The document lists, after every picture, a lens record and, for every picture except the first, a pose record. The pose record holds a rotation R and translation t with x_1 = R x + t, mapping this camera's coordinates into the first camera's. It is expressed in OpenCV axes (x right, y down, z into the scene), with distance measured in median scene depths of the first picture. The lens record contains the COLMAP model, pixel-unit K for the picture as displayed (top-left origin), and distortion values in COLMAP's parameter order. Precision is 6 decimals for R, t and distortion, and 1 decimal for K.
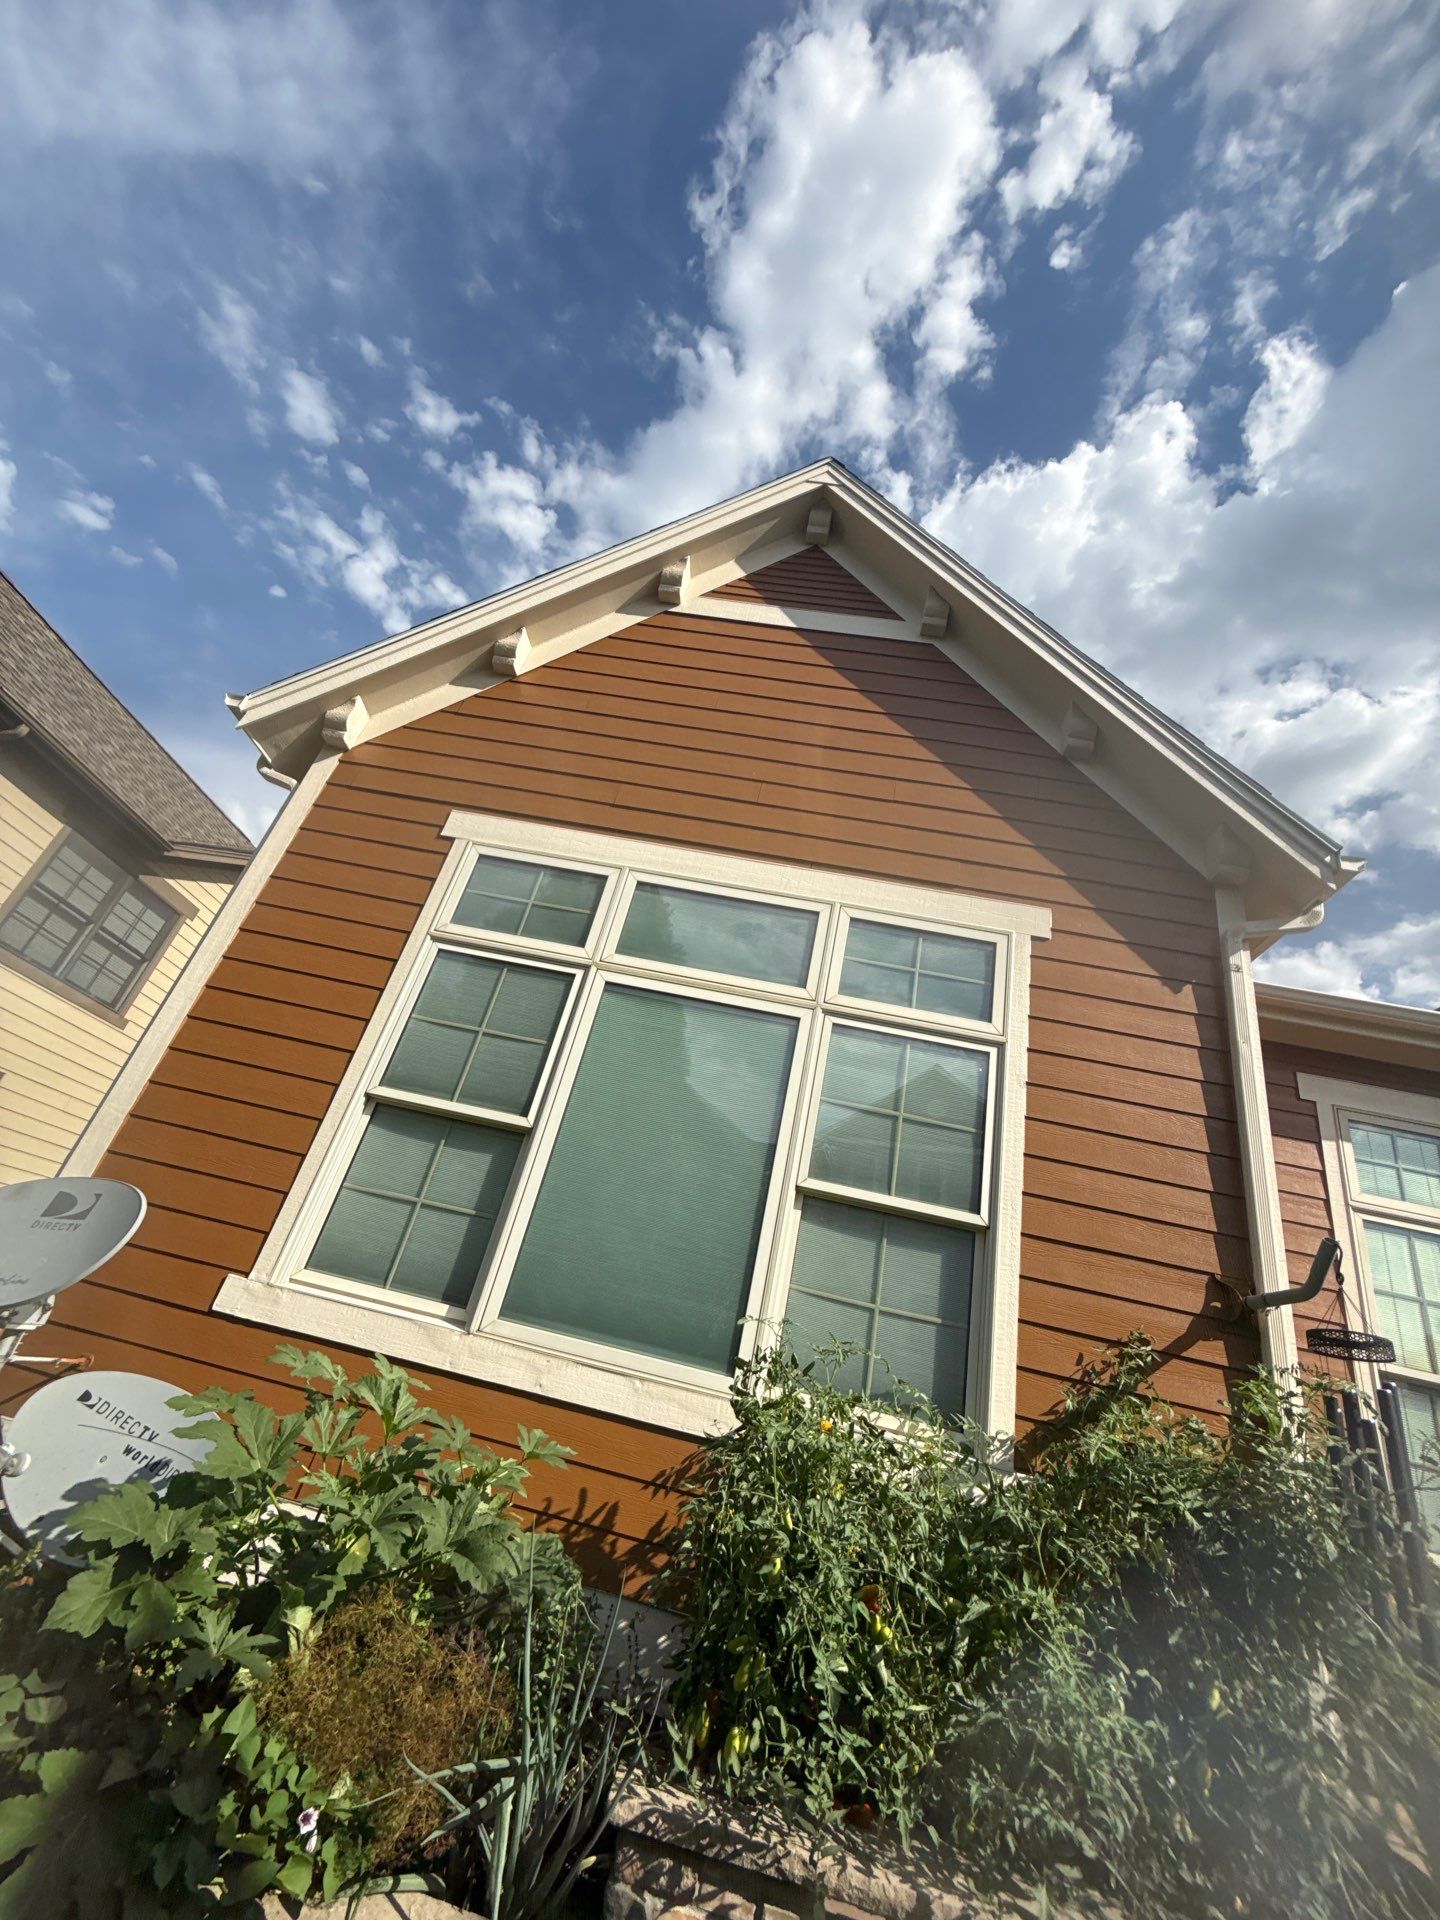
lens RADIAL K [[769.7, 0, 712.7], [0, 769.7, 960.0], [0, 0, 1]] dist [0.004872, -0.001326]
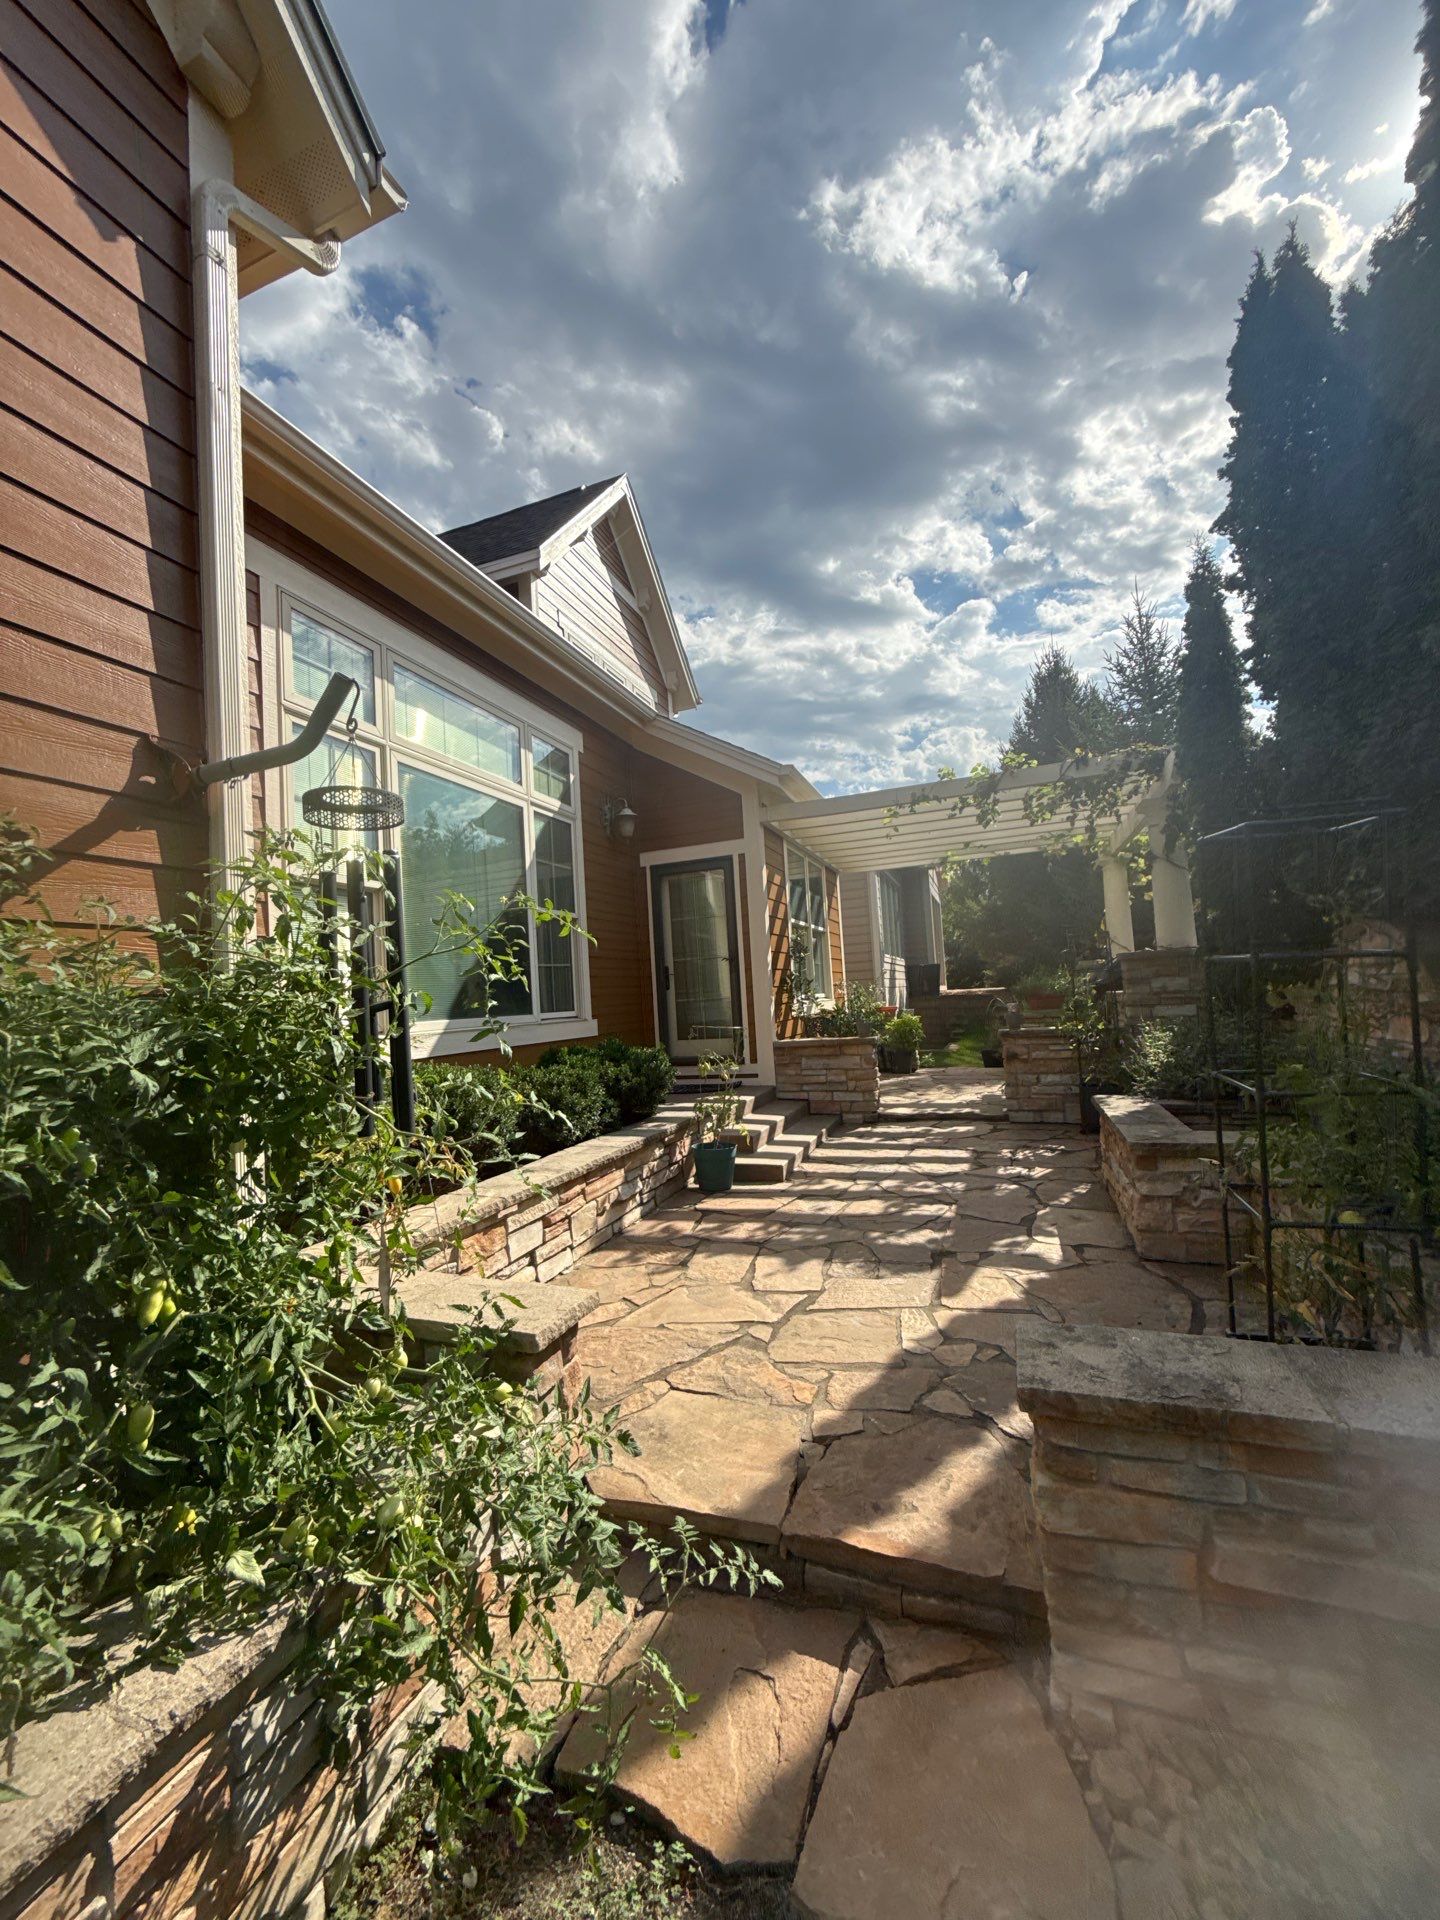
lens RADIAL K [[769.7, 0, 732.5], [0, 769.7, 963.4], [0, 0, 1]] dist [0.004872, -0.001326]
pose [[0.299079, -0.190093, 0.935102, 0.144219], [-0.329423, 0.899141, 0.288143, 0.207977], [-0.895563, -0.394222, 0.206293, 0.321747]]
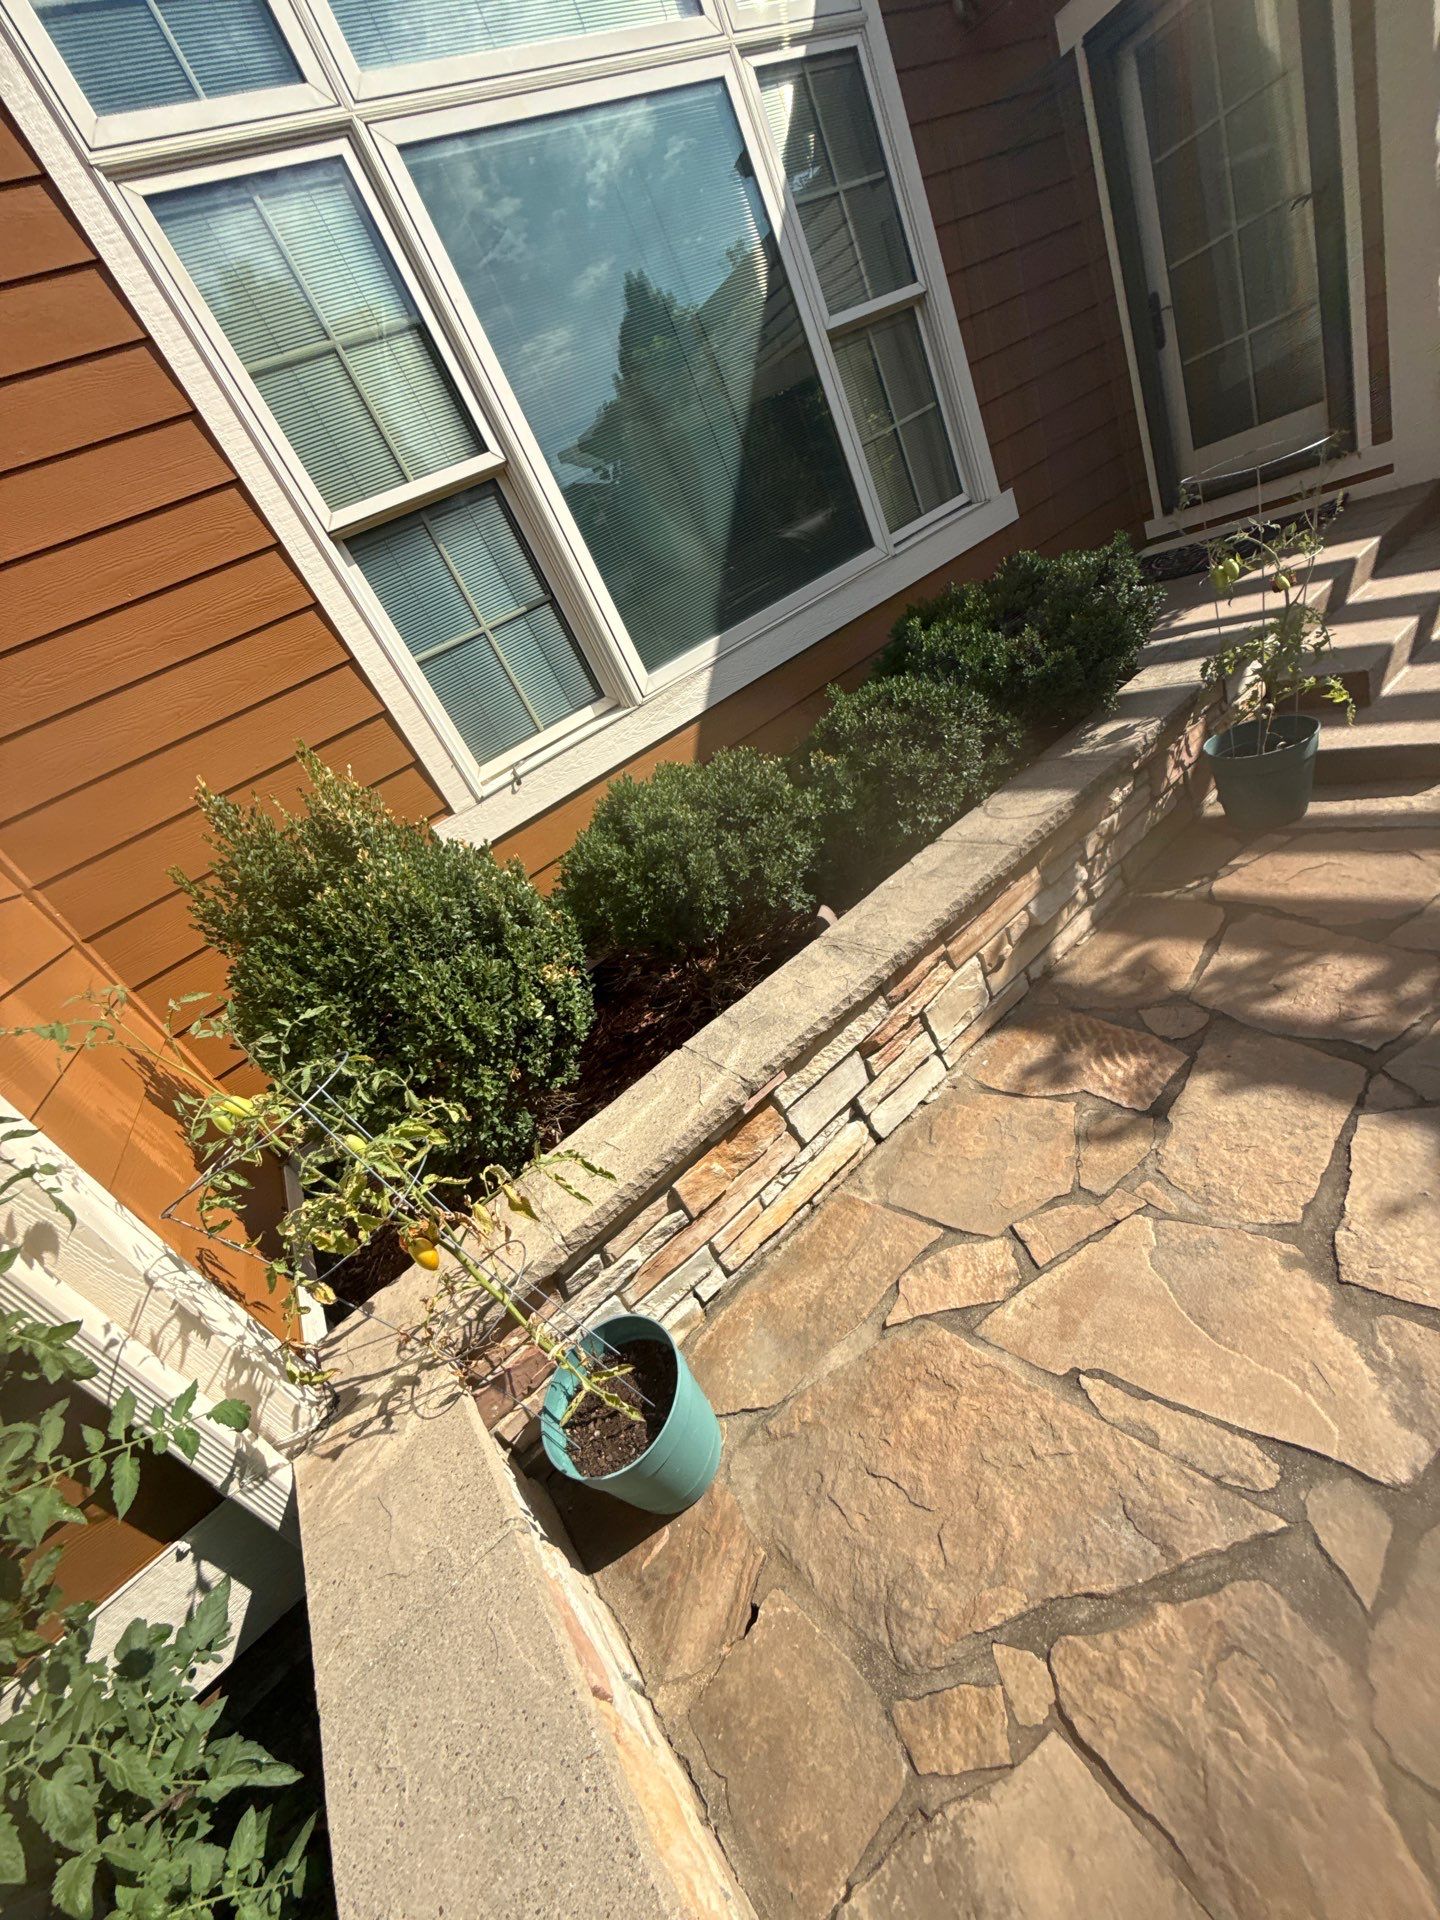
lens RADIAL K [[769.7, 0, 719.5], [0, 769.7, 971.6], [0, 0, 1]] dist [0.004872, -0.001326]
pose [[0.616661, -0.736888, 0.276995, 0.749420], [0.249095, 0.516428, 0.819301, 0.358266], [-0.746781, -0.436232, 0.502016, 0.433231]]
